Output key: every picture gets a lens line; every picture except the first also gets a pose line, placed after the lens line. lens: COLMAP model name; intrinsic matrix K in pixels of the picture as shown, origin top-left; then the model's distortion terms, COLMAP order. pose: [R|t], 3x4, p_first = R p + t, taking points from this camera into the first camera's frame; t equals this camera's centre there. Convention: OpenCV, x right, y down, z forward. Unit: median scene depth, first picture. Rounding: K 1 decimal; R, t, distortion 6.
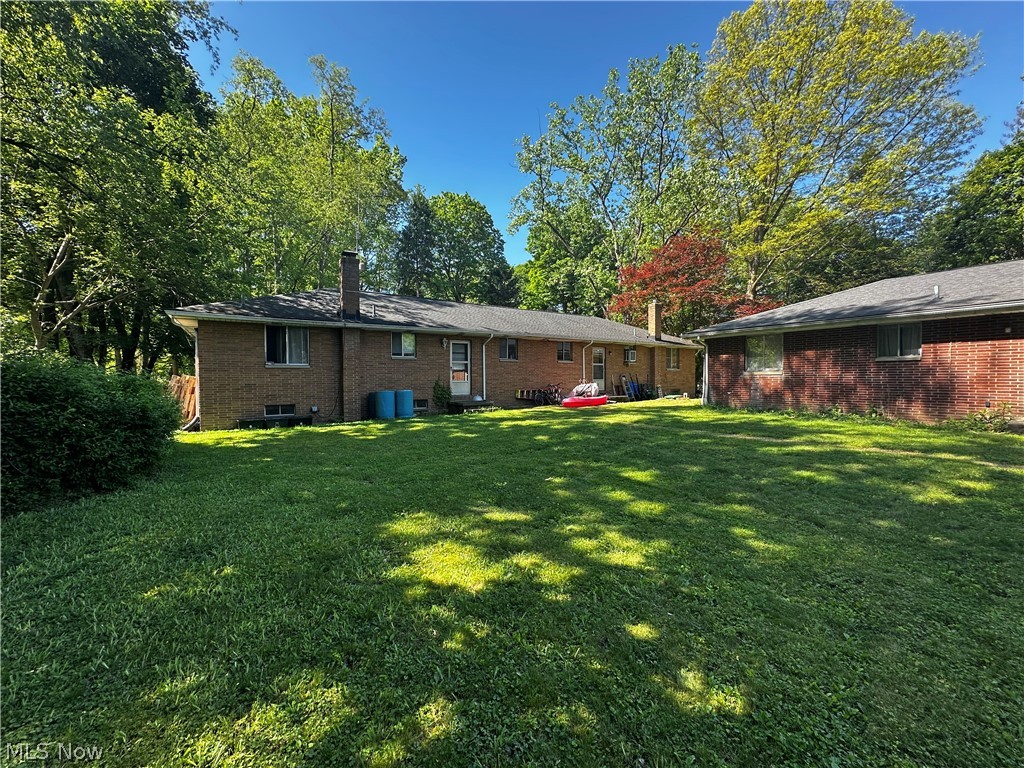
lens RADIAL K [[411.3, 0, 512.5], [0, 411.3, 385.6], [0, 0, 1]] dist [-0.000861, -0.000242]
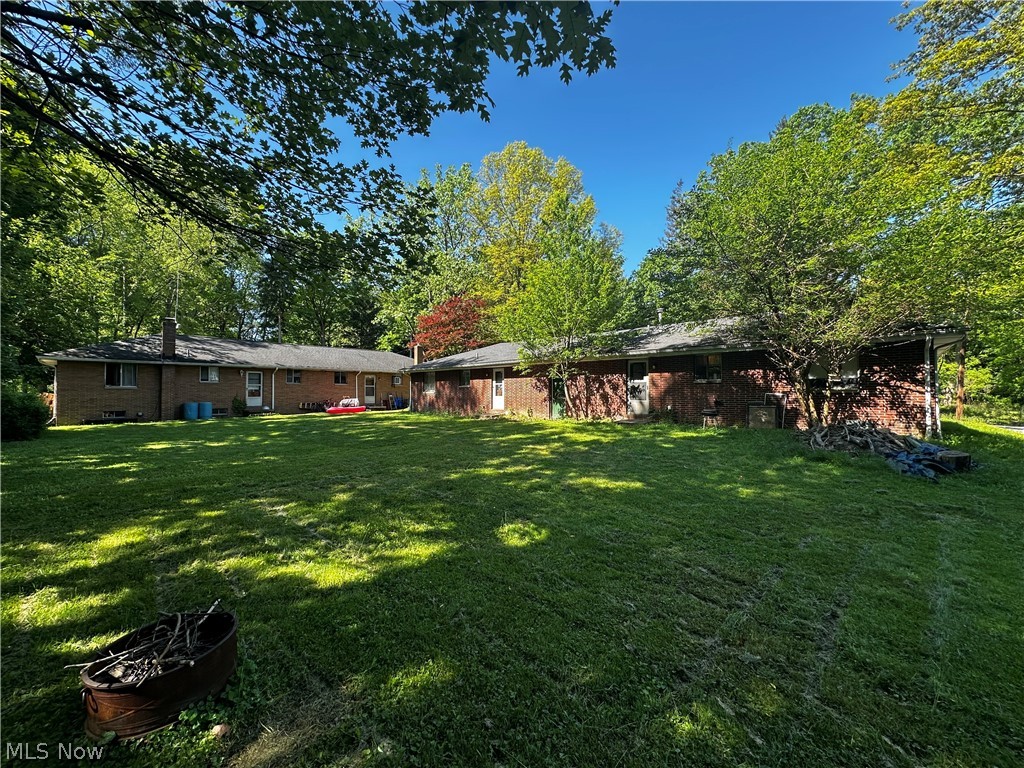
lens RADIAL K [[411.3, 0, 511.8], [0, 411.3, 381.3], [0, 0, 1]] dist [-0.000861, -0.000242]
pose [[0.972287, 0.006230, 0.233710, 0.548368], [0.007061, 0.998406, -0.055991, 0.028243], [-0.233686, 0.056089, 0.970693, -0.897908]]
